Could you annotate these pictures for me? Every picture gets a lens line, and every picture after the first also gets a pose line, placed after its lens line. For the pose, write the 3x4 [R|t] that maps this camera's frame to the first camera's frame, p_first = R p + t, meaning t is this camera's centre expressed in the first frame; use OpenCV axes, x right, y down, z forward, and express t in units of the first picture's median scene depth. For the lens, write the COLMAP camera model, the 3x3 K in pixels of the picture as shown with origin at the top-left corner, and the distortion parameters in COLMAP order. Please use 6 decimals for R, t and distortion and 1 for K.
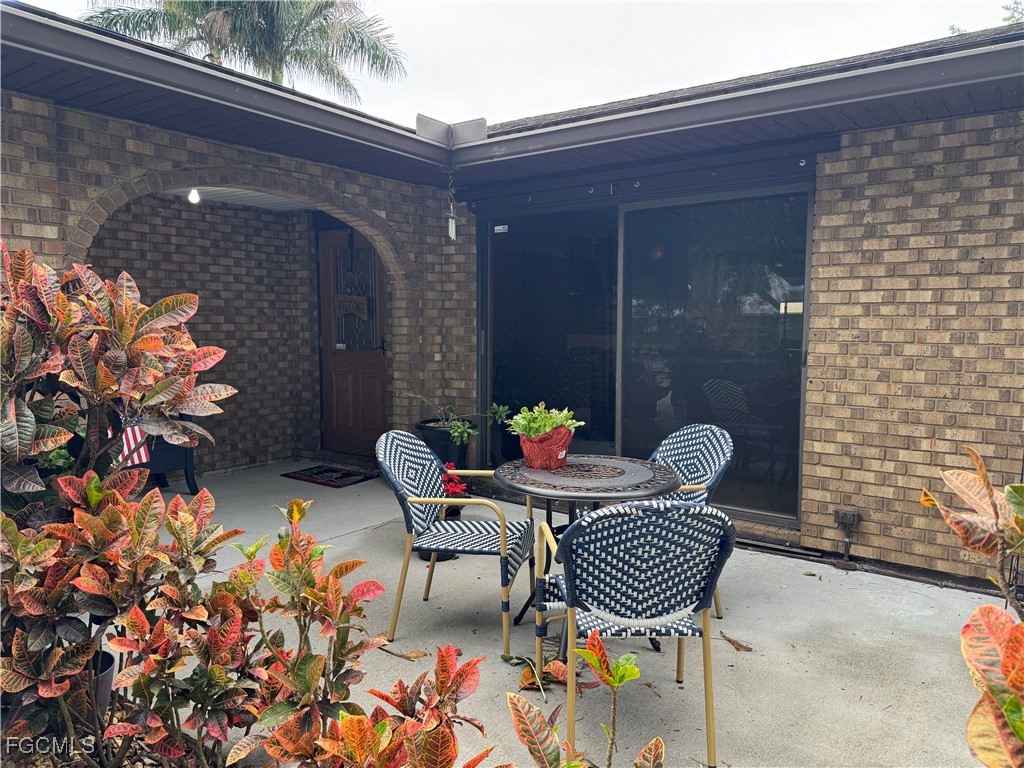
lens RADIAL K [[712.6, 0, 512.0], [0, 712.6, 384.0], [0, 0, 1]] dist [0.109837, -0.149707]
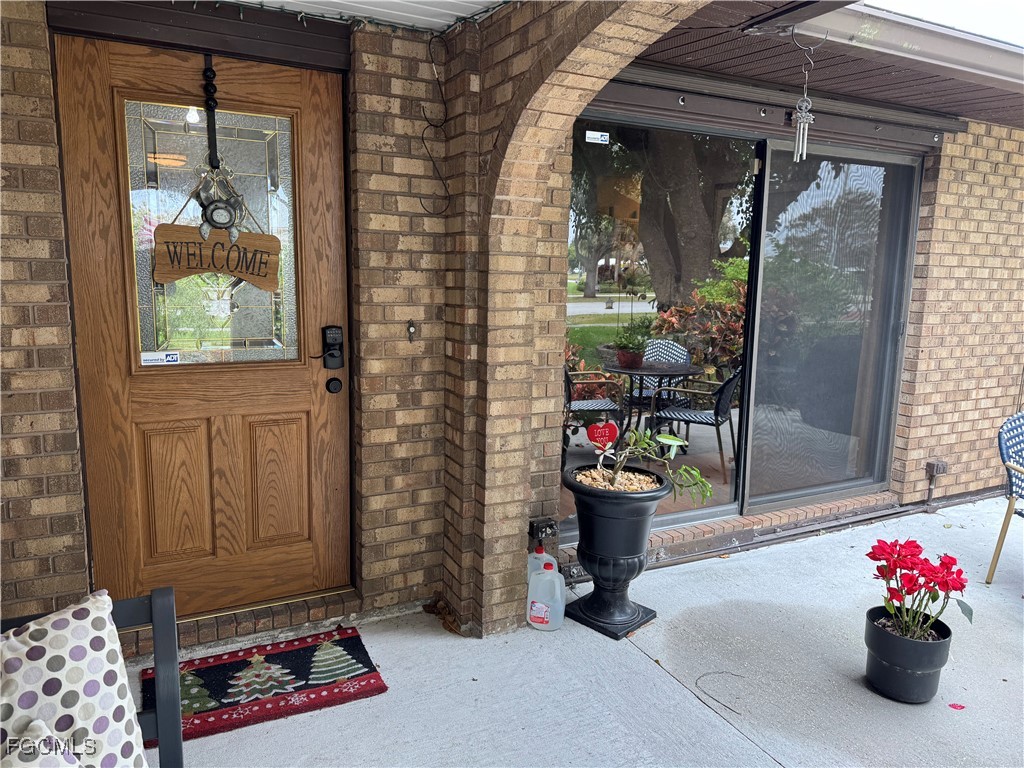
lens RADIAL K [[712.6, 0, 512.0], [0, 712.6, 384.0], [0, 0, 1]] dist [0.109837, -0.149707]
pose [[0.453652, -0.140156, 0.880089, -0.821855], [0.056315, 0.990090, 0.128646, -0.129258], [-0.889398, -0.008798, 0.457050, 1.073107]]
